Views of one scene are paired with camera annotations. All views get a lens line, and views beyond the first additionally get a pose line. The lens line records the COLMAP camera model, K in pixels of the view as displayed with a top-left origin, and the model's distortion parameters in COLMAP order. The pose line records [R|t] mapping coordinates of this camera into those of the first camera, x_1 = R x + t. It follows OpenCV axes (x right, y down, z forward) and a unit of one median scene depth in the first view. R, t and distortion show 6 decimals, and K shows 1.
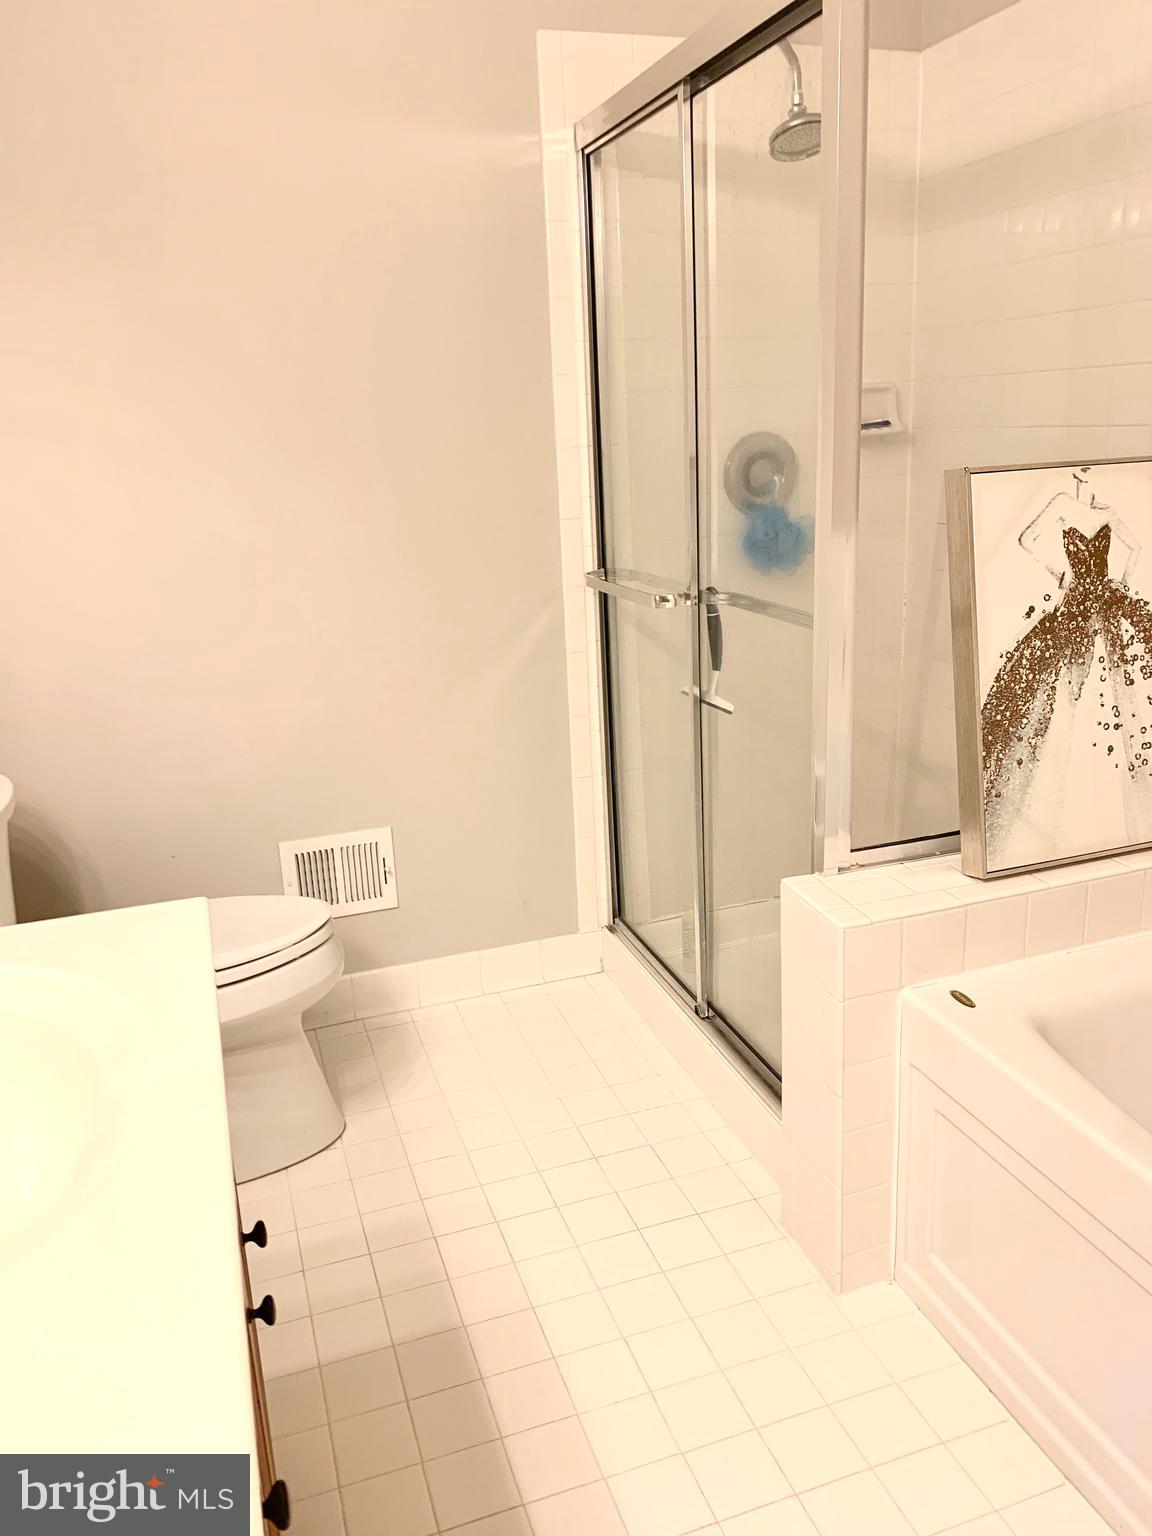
lens RADIAL K [[1171.0, 0, 582.4], [0, 1171.0, 737.0], [0, 0, 1]] dist [0.039764, -0.064631]
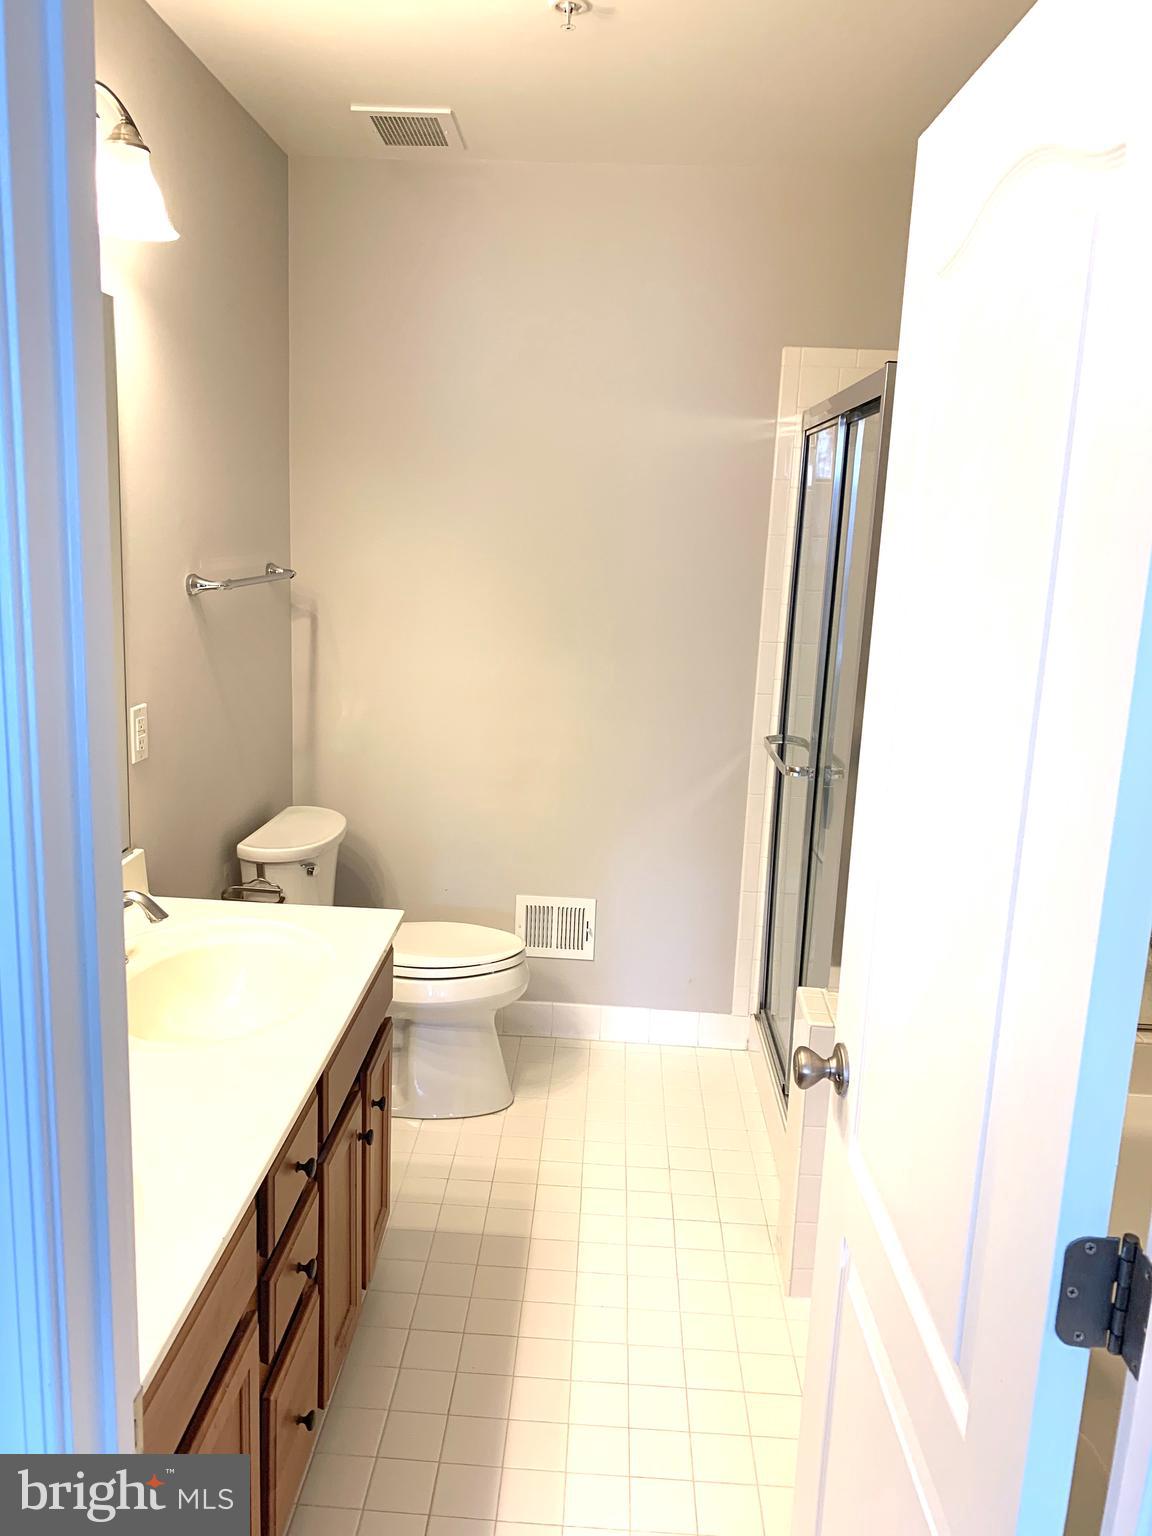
lens RADIAL K [[1171.0, 0, 569.0], [0, 1171.0, 757.5], [0, 0, 1]] dist [0.039764, -0.064631]
pose [[0.926385, 0.160638, -0.340596, 0.259237], [-0.181767, 0.982858, -0.030834, -0.039307], [0.329805, 0.090474, 0.939704, -0.310955]]
